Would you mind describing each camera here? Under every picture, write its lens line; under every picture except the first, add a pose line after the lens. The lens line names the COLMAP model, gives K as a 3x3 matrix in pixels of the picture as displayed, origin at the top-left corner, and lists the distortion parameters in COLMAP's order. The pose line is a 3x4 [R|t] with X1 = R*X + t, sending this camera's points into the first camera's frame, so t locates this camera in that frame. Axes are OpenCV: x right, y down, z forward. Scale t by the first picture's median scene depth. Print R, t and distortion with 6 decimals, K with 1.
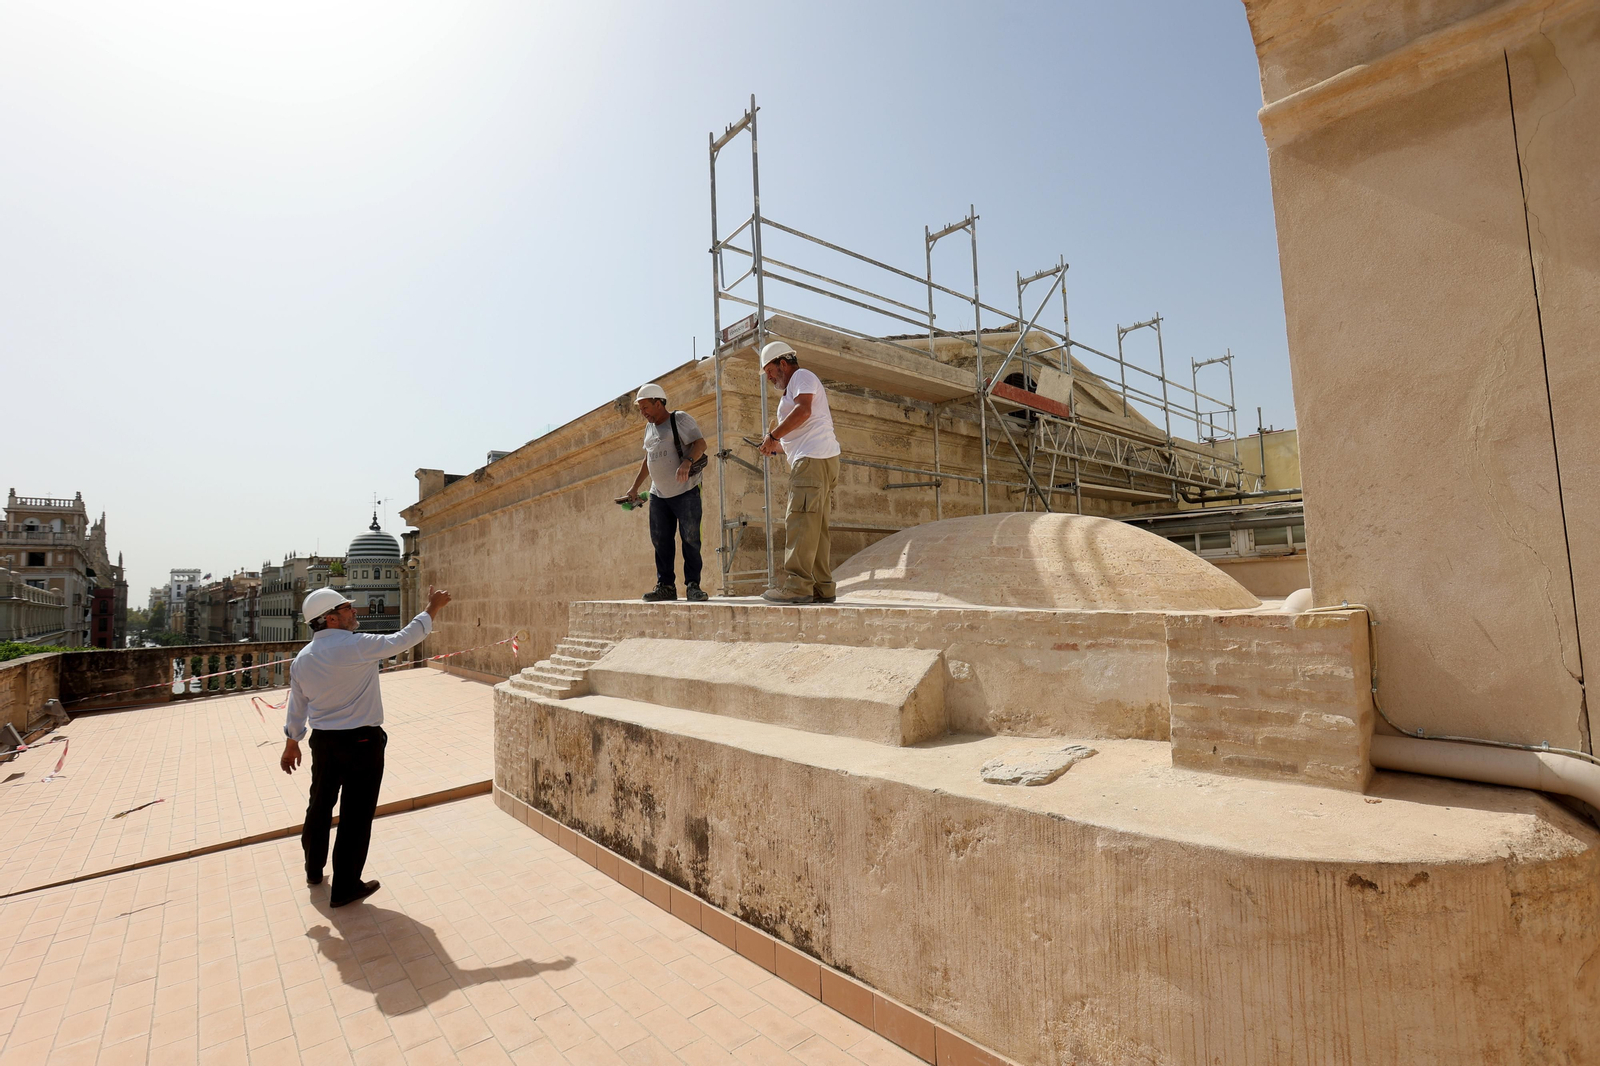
lens RADIAL K [[731.7, 0, 803.2], [0, 731.7, 539.7], [0, 0, 1]] dist [-0.077184, 0.033195]
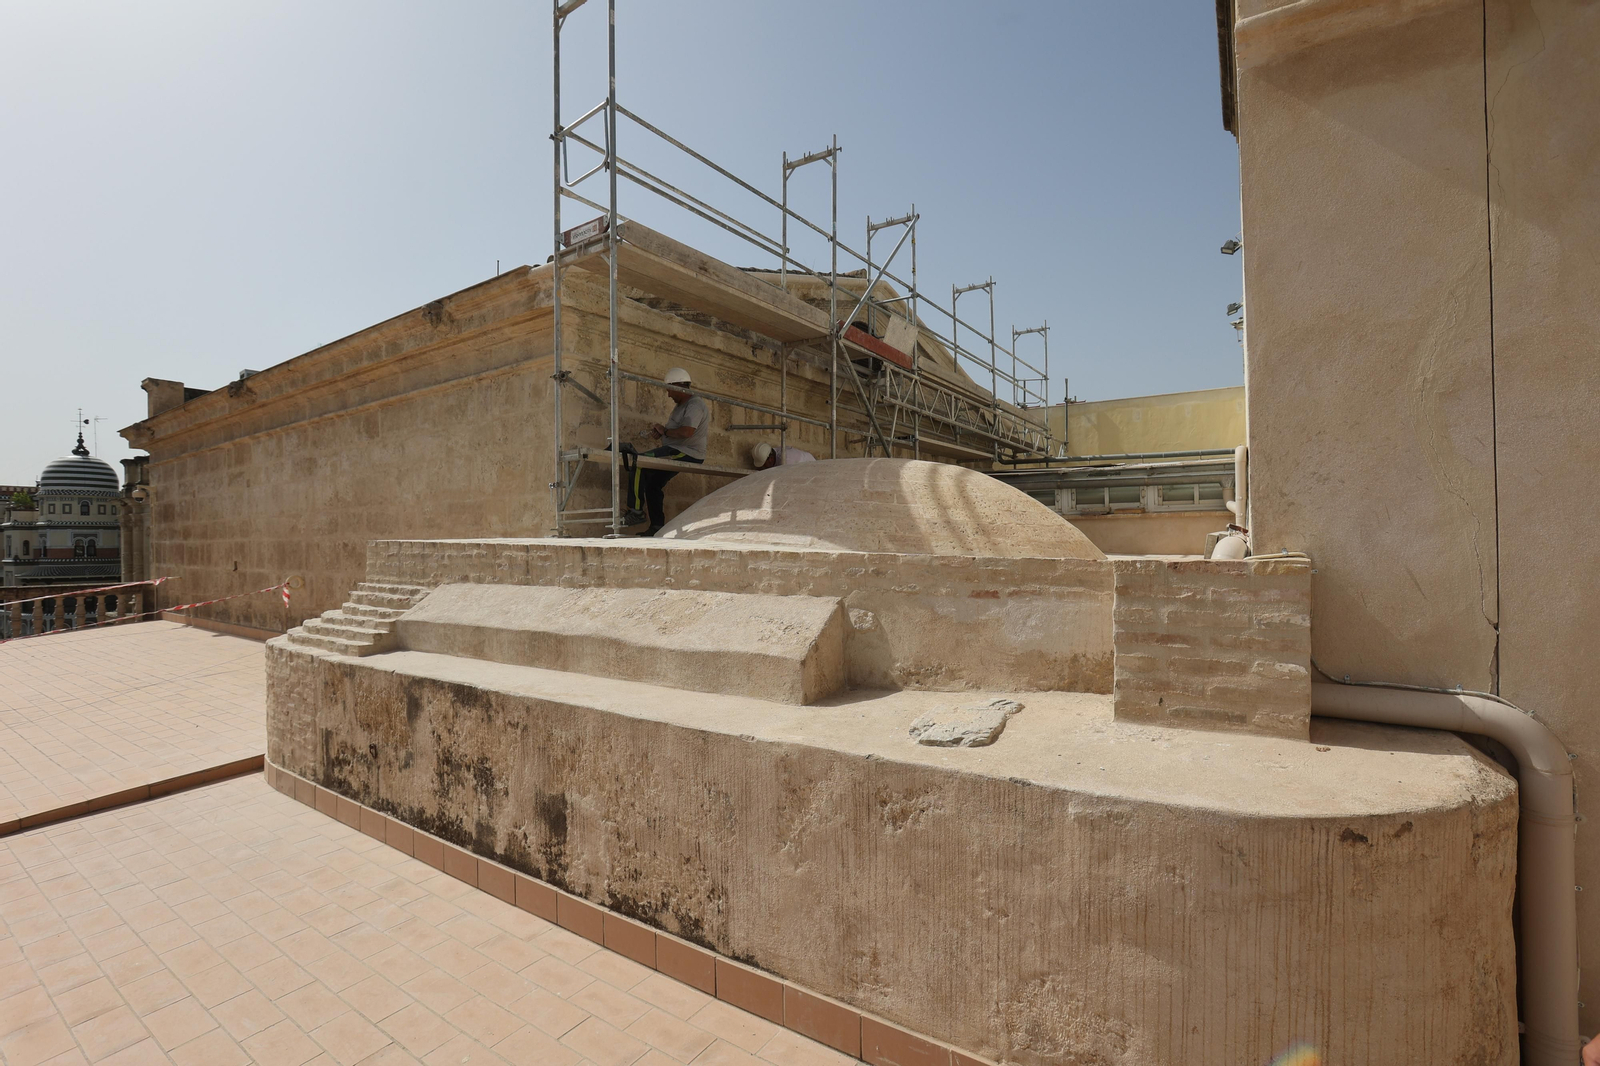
lens RADIAL K [[731.7, 0, 803.2], [0, 731.7, 539.7], [0, 0, 1]] dist [-0.077184, 0.033195]
pose [[0.965562, 0.022487, 0.259199, -0.082224], [-0.039756, 0.997310, 0.061576, 0.023183], [-0.257117, -0.069760, 0.963859, 0.126994]]
